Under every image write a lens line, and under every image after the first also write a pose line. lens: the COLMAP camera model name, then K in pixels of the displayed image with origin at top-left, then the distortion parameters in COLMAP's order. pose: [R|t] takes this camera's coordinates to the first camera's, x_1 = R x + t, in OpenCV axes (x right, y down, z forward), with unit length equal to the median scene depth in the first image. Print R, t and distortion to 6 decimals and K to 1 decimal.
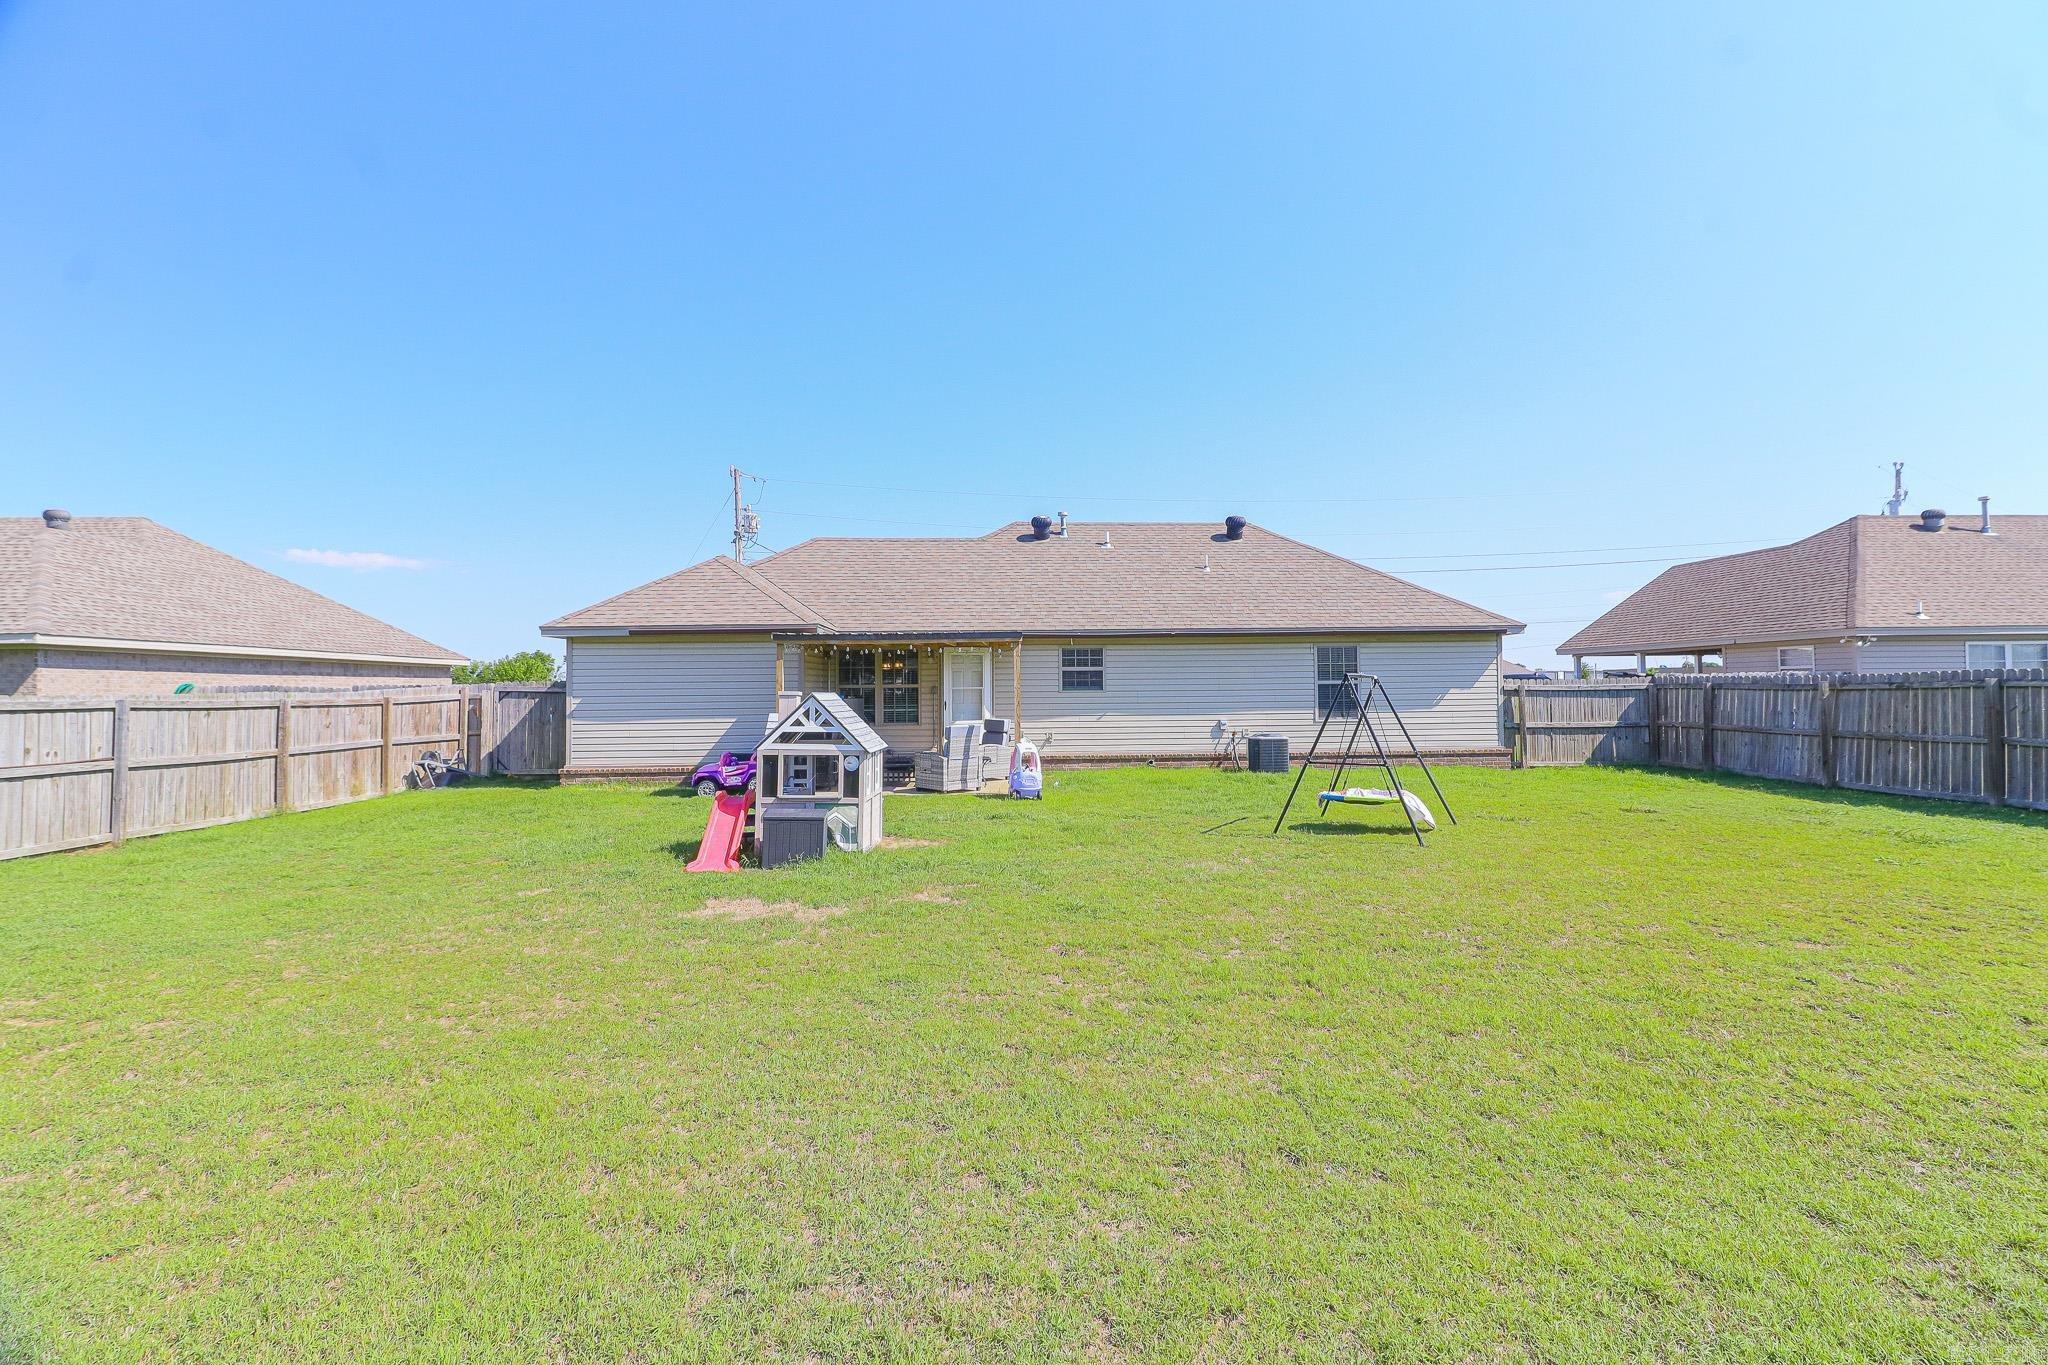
lens RADIAL K [[946.3, 0, 1024.0], [0, 946.3, 682.5], [0, 0, 1]] dist [0.001863, -0.000017]
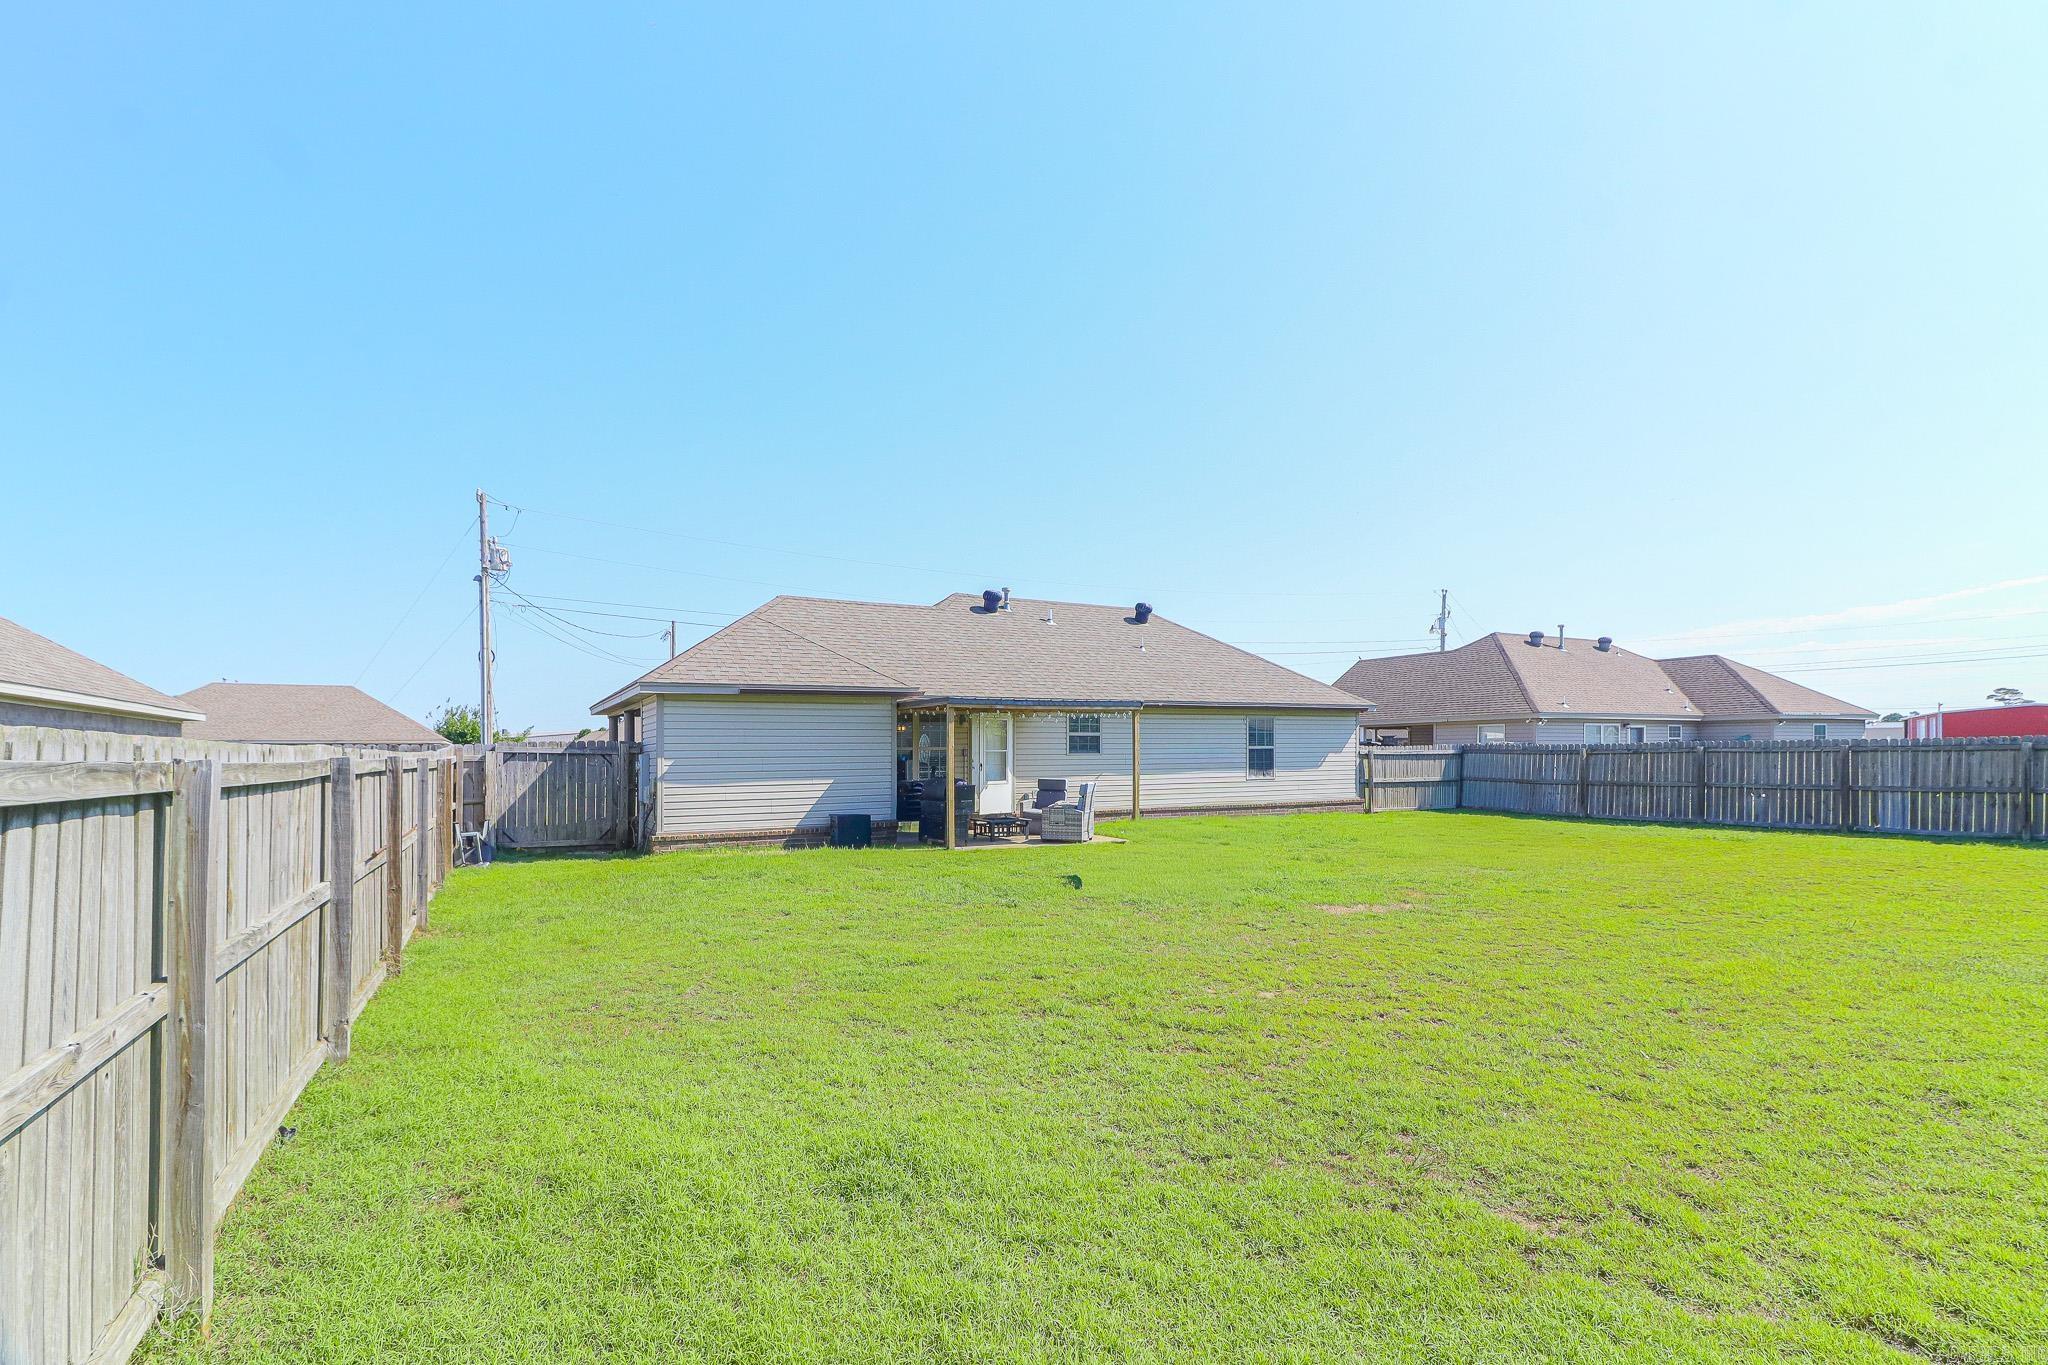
lens RADIAL K [[979.6, 0, 1026.3], [0, 979.6, 782.6], [0, 0, 1]] dist [-0.004310, -0.000181]
pose [[0.899074, -0.010049, 0.437682, -0.510944], [-0.004900, 0.999443, 0.033012, 0.004864], [-0.437770, -0.031824, 0.898524, -0.018019]]
